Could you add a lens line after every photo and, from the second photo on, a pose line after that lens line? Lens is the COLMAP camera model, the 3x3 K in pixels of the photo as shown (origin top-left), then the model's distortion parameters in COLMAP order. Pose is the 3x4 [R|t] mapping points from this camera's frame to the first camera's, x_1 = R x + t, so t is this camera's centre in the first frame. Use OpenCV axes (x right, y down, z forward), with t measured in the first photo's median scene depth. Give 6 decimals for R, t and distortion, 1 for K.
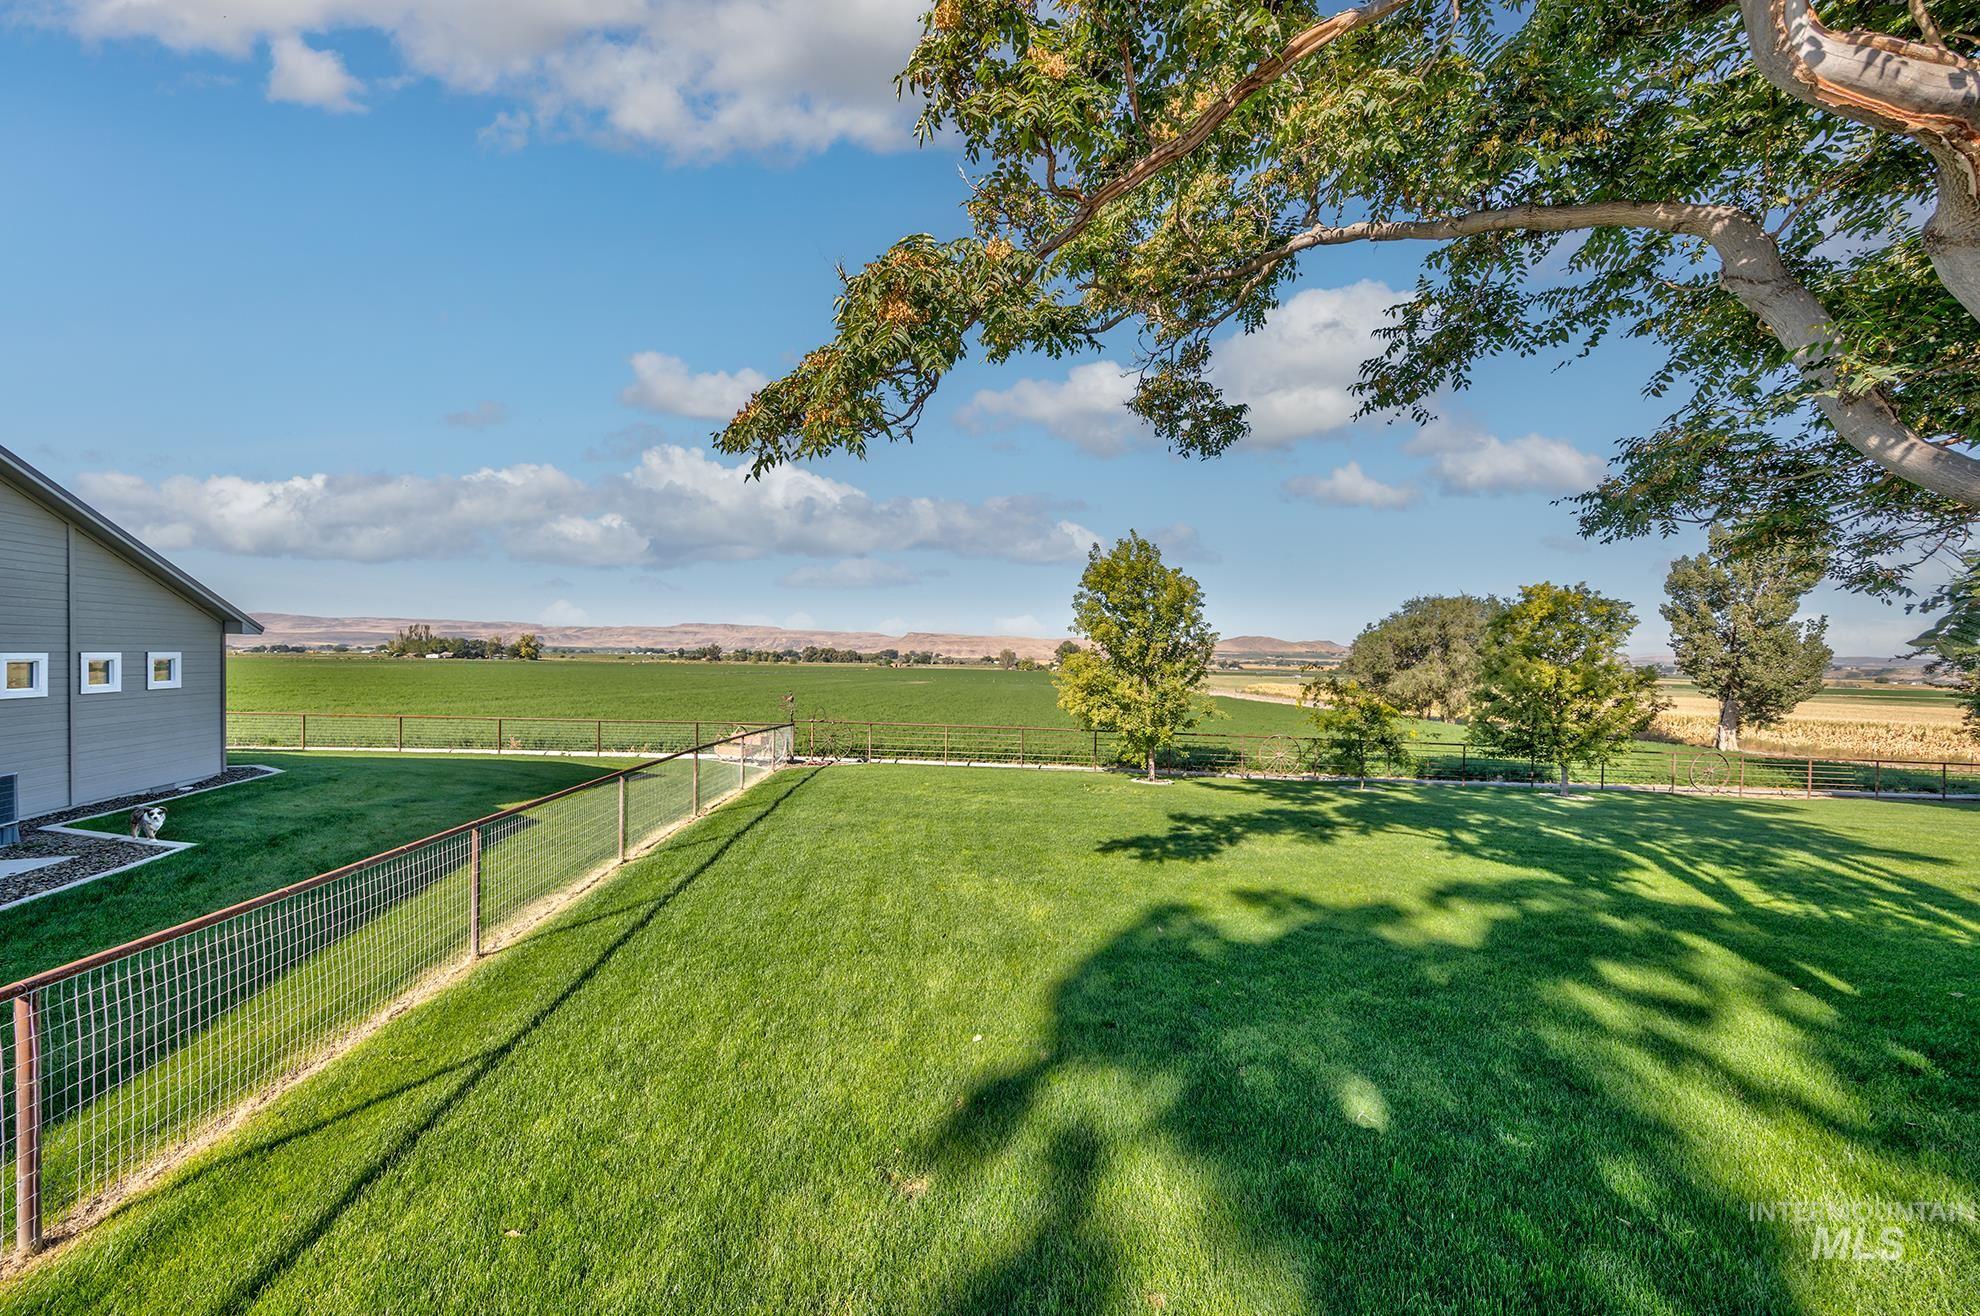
lens RADIAL K [[623.8, 0, 1002.6], [0, 623.8, 656.8], [0, 0, 1]] dist [0.000832, 0.000006]
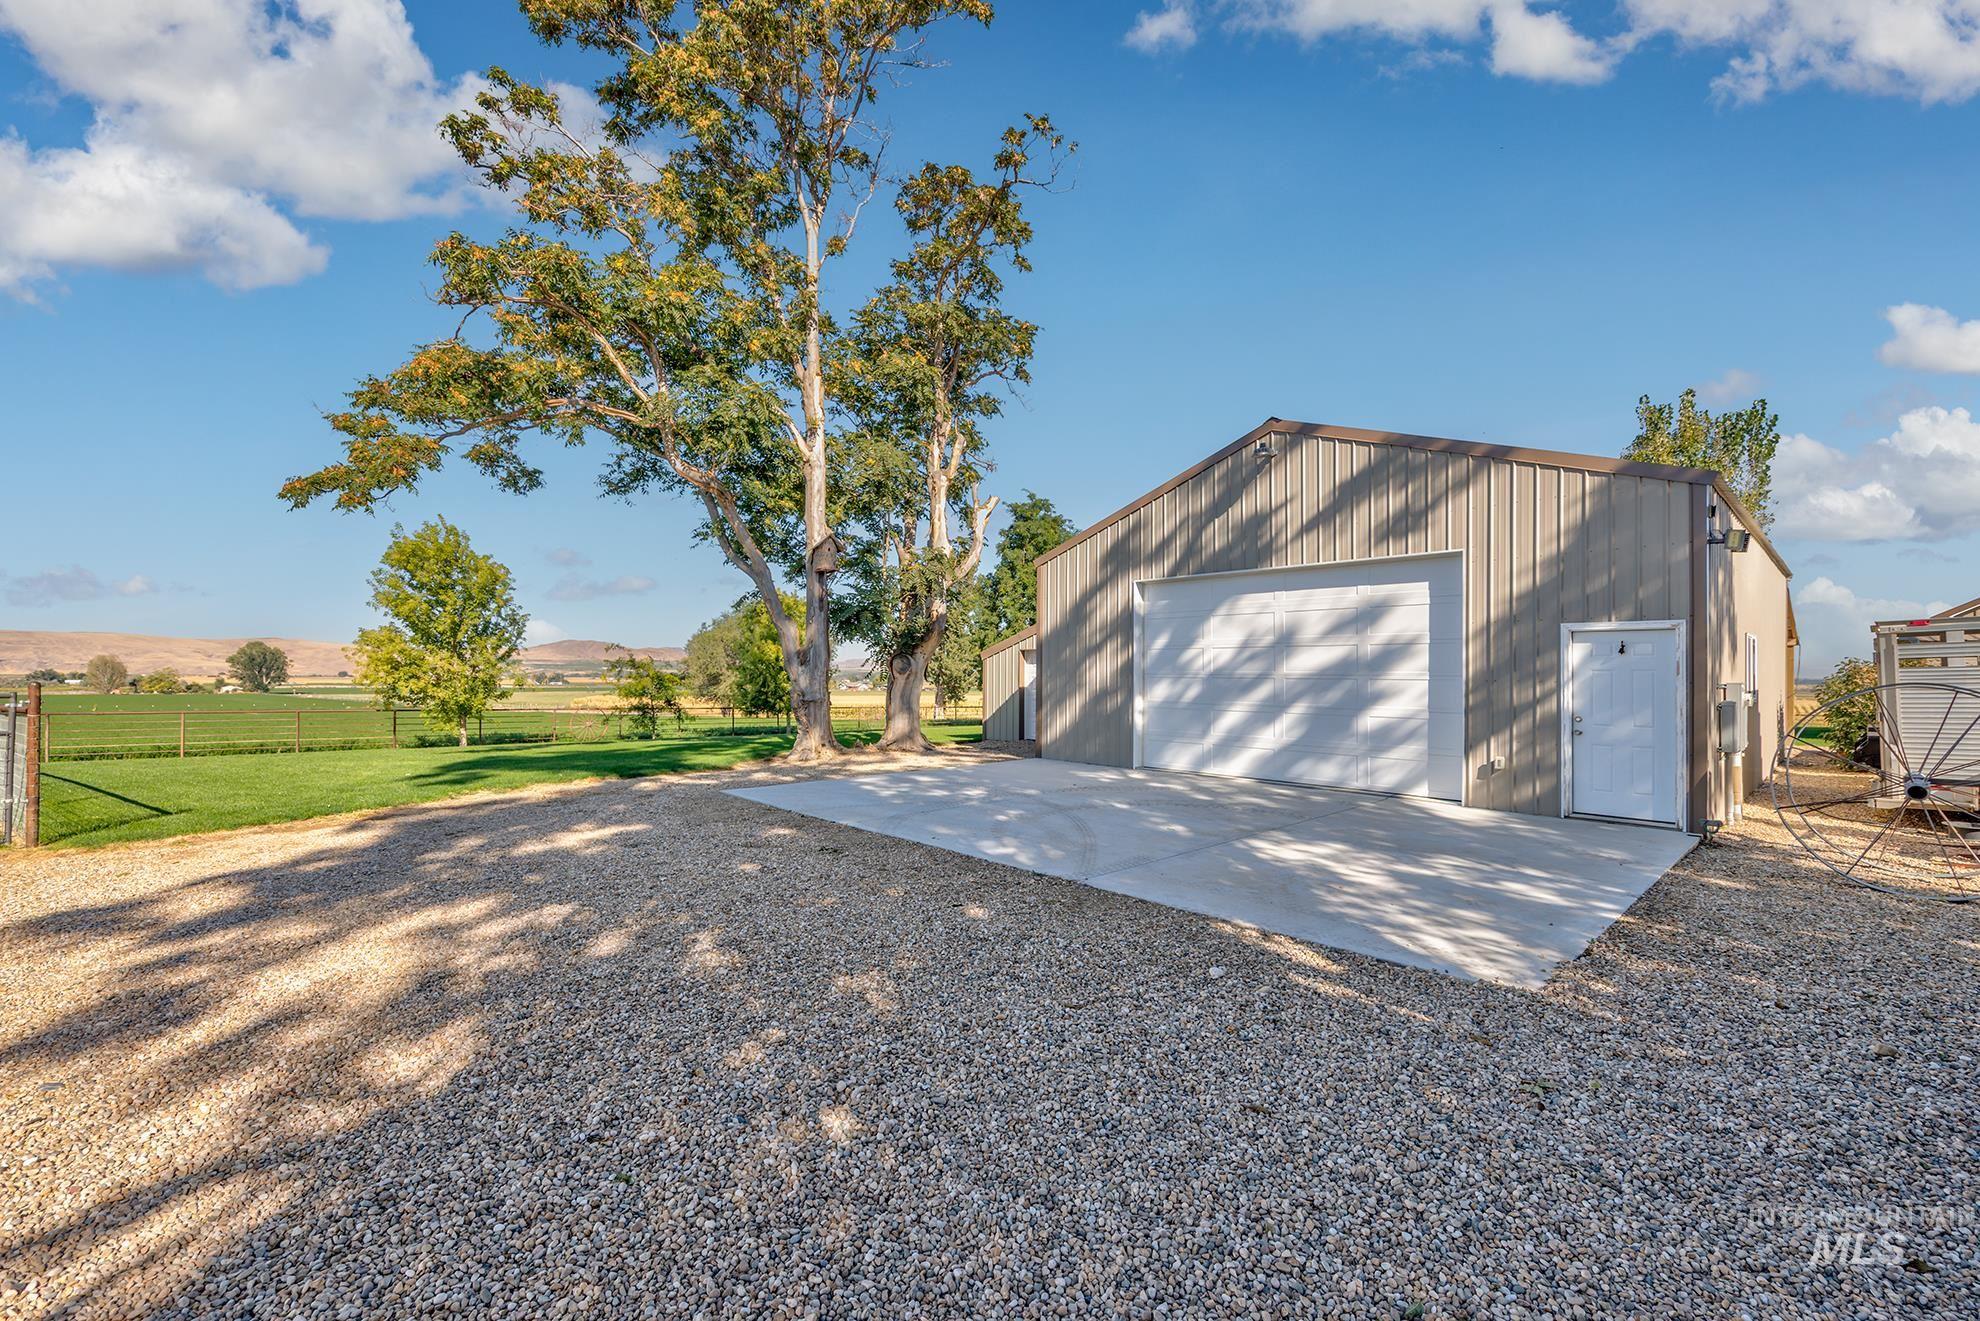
lens RADIAL K [[826.0, 0, 1000.4], [0, 826.0, 669.5], [0, 0, 1]] dist [0.002609, 0.000311]
pose [[0.662954, -0.009065, 0.748605, -0.217555], [0.010793, 0.999939, 0.002551, 0.068458], [-0.748582, 0.006388, 0.663011, -0.653038]]
